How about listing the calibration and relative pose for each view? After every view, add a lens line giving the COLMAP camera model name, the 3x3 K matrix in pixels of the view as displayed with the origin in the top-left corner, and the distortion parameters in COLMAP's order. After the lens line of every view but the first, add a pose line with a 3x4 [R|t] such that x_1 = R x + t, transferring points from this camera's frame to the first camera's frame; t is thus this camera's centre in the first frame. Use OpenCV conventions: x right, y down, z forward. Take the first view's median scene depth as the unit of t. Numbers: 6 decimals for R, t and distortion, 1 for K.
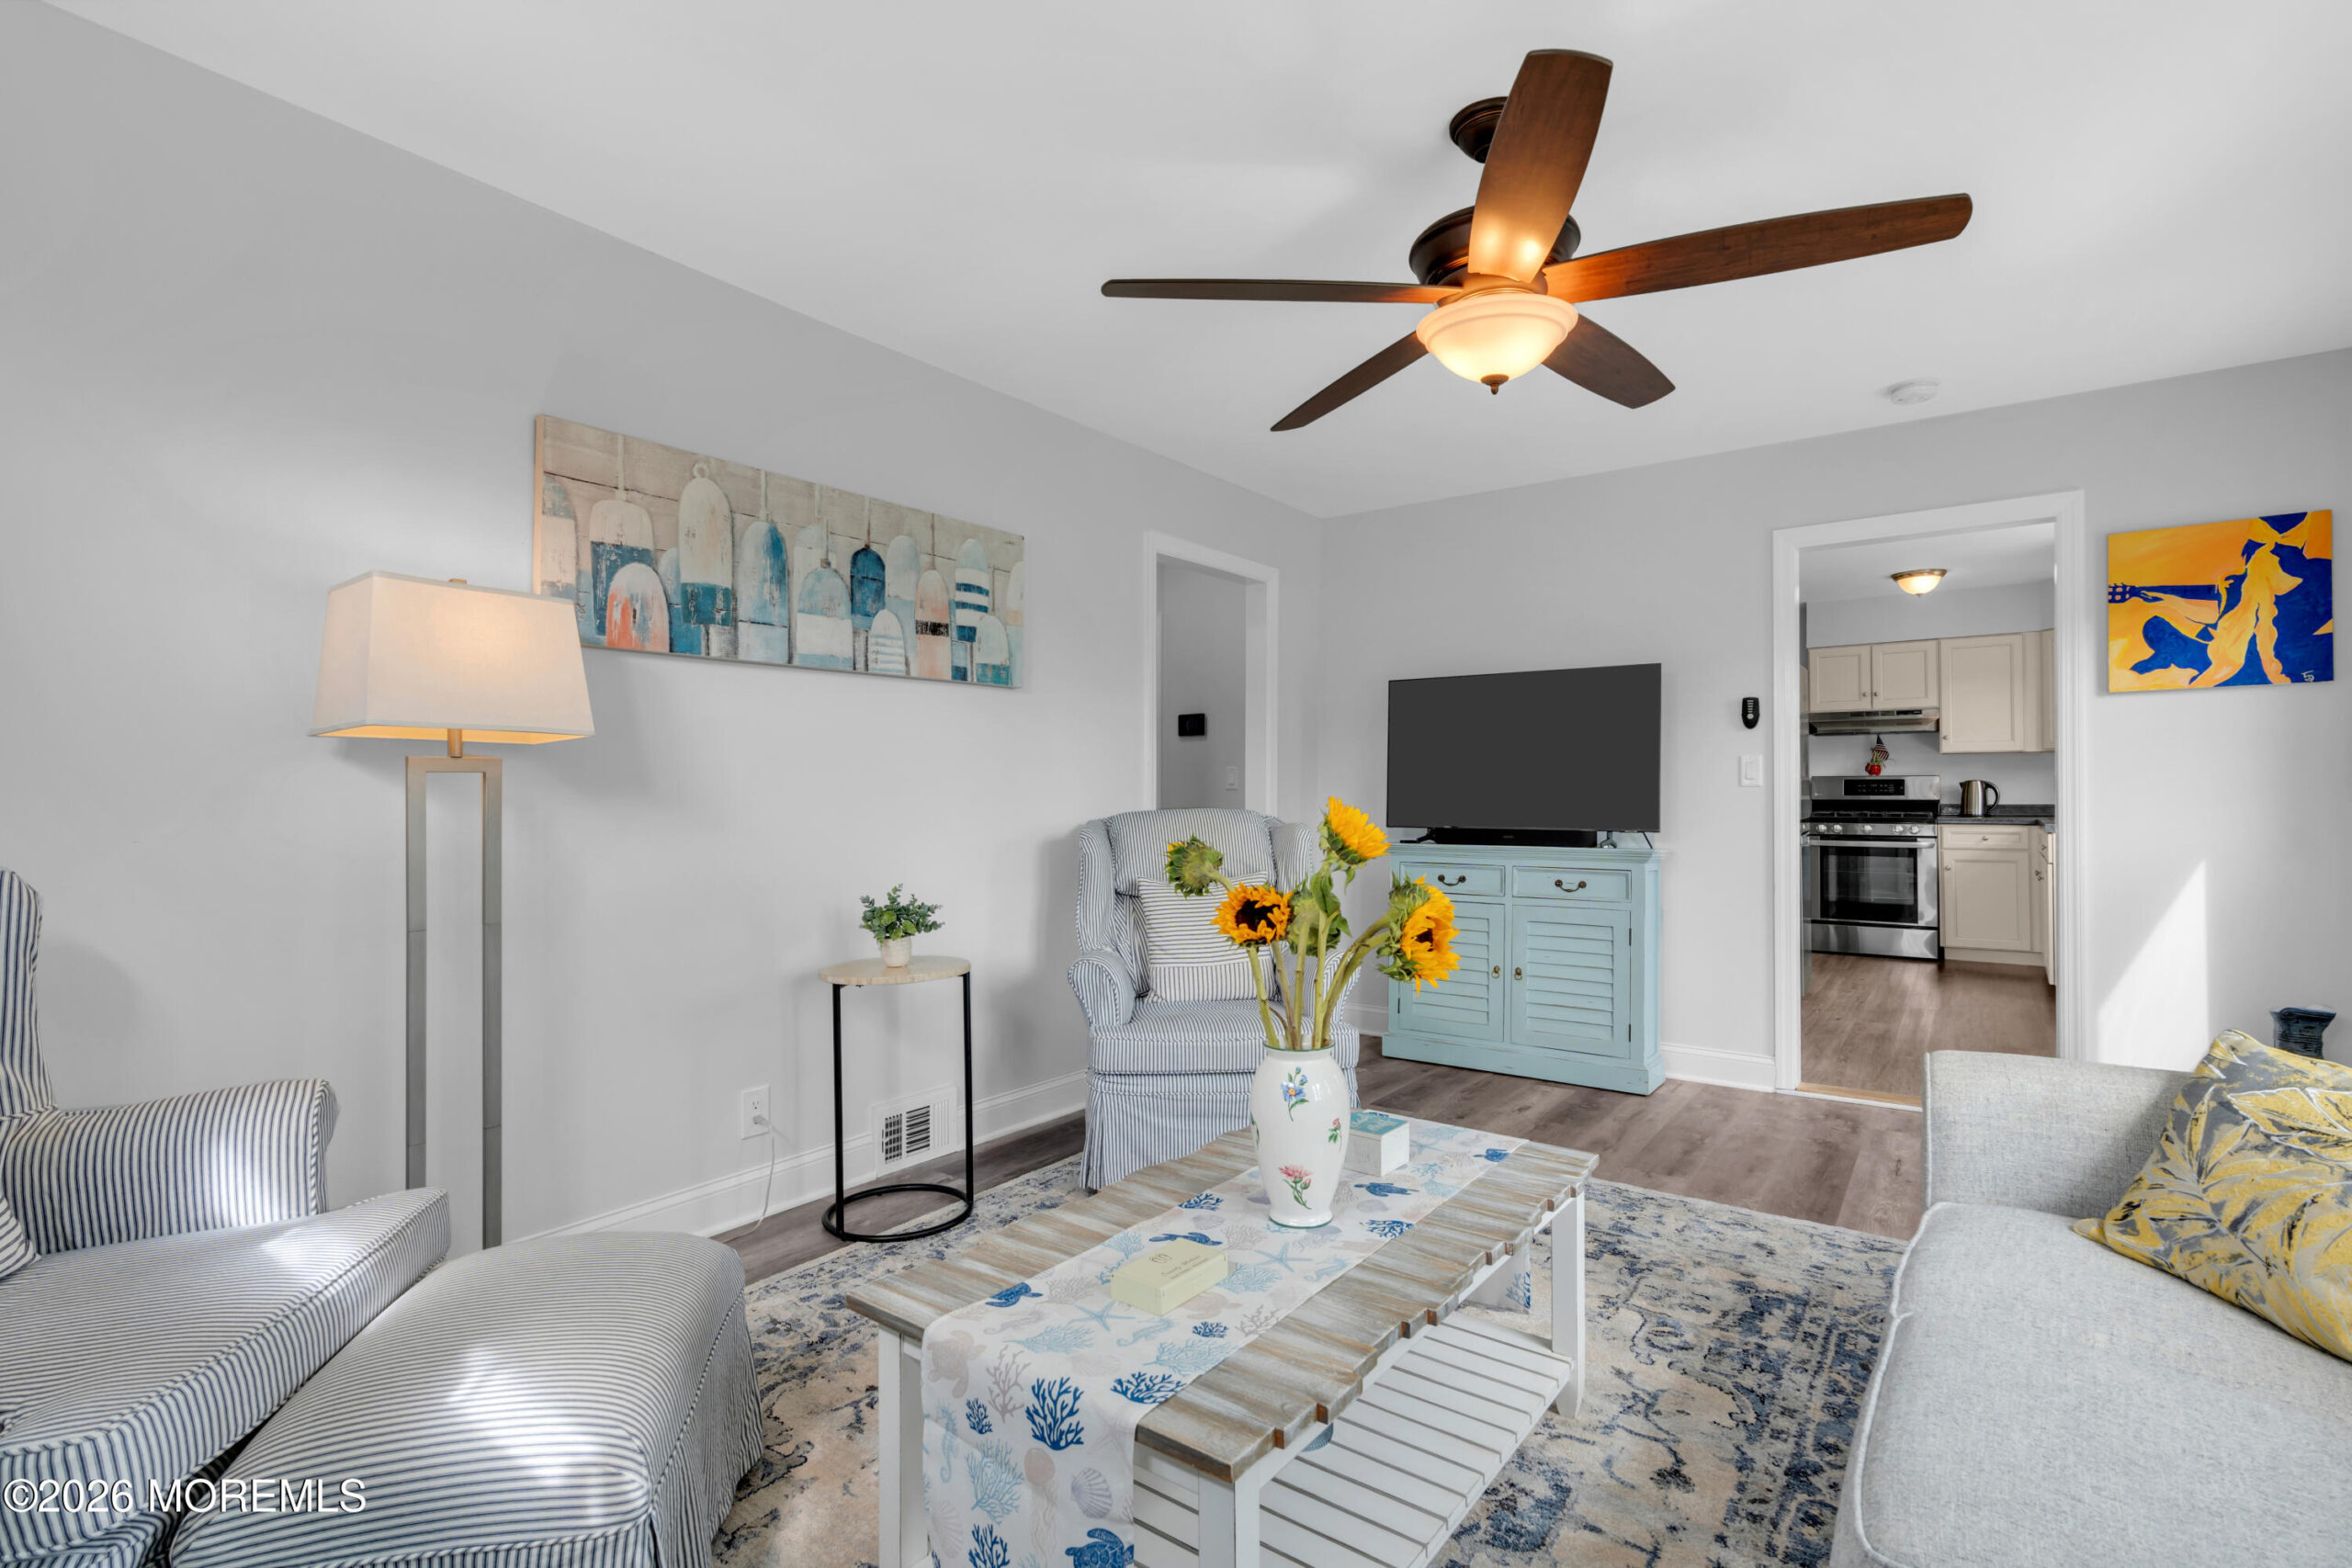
lens RADIAL K [[1095.3, 0, 1192.4], [0, 1095.3, 779.4], [0, 0, 1]] dist [-0.008165, 0.000215]
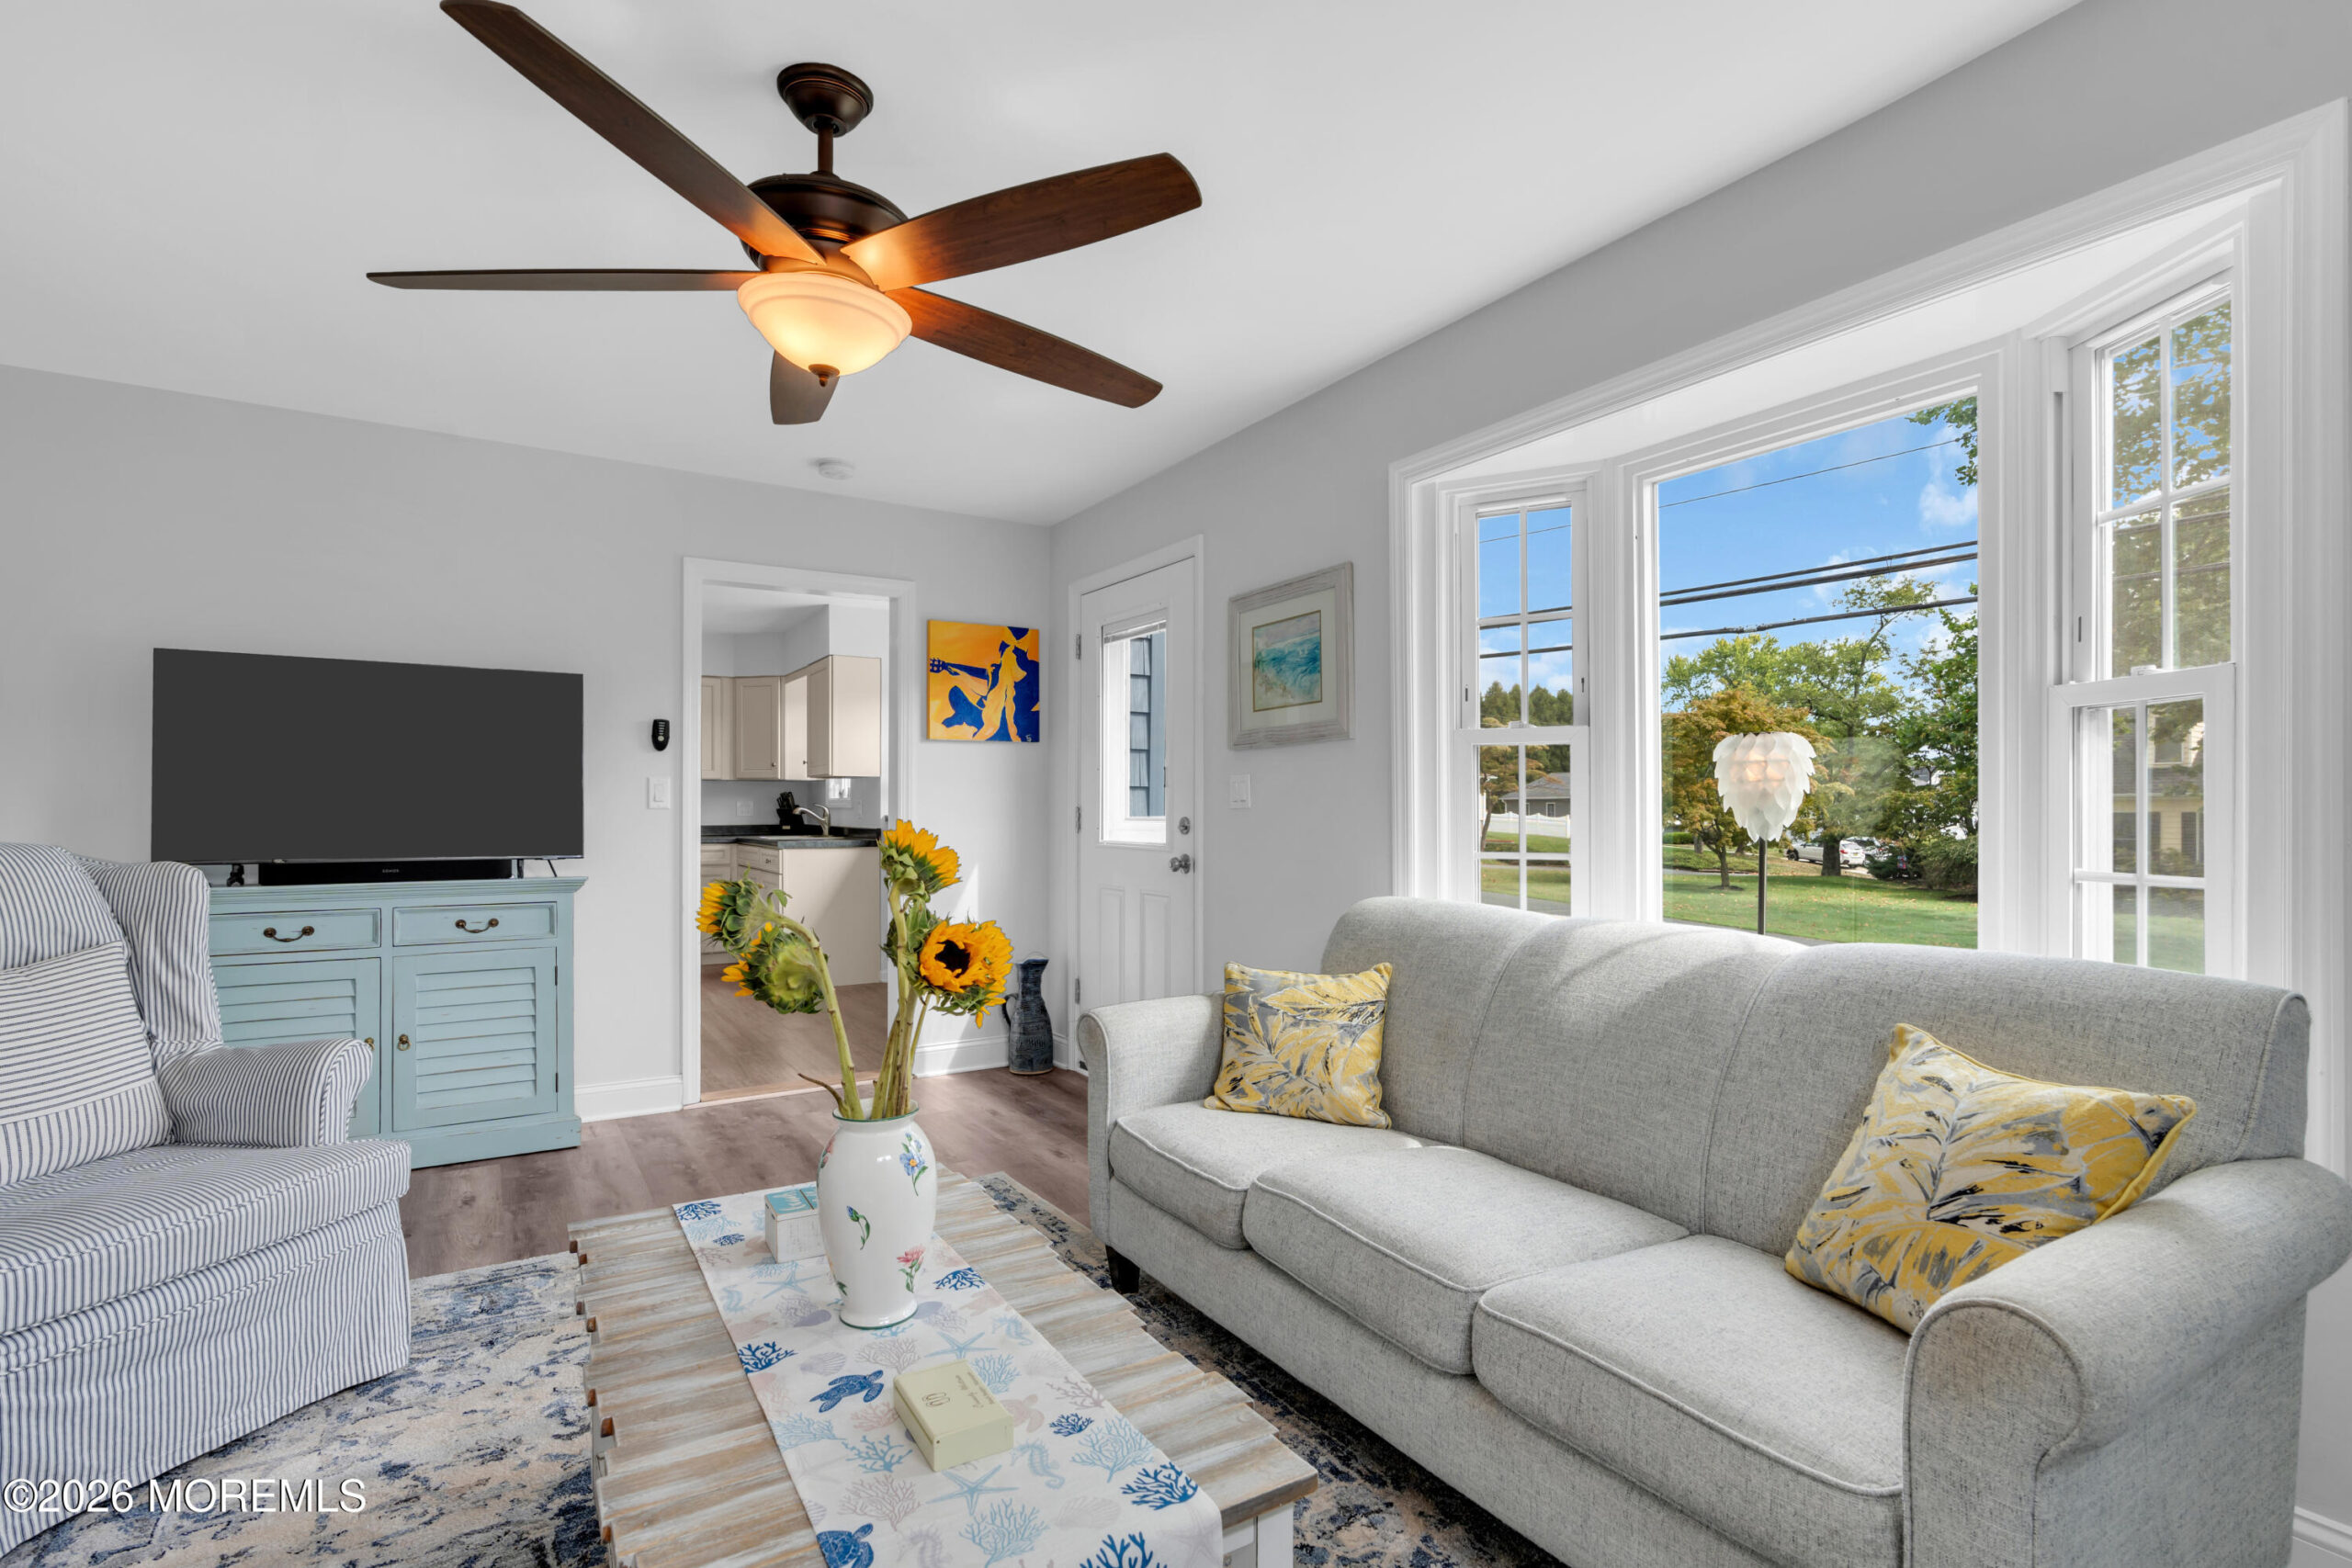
lens RADIAL K [[1095.3, 0, 1196.4], [0, 1095.3, 806.9], [0, 0, 1]] dist [-0.008165, 0.000215]
pose [[0.371720, 0.008082, 0.928310, -0.320110], [-0.012216, 0.999918, -0.003814, 0.003401], [-0.928265, -0.009922, 0.371788, 0.243720]]
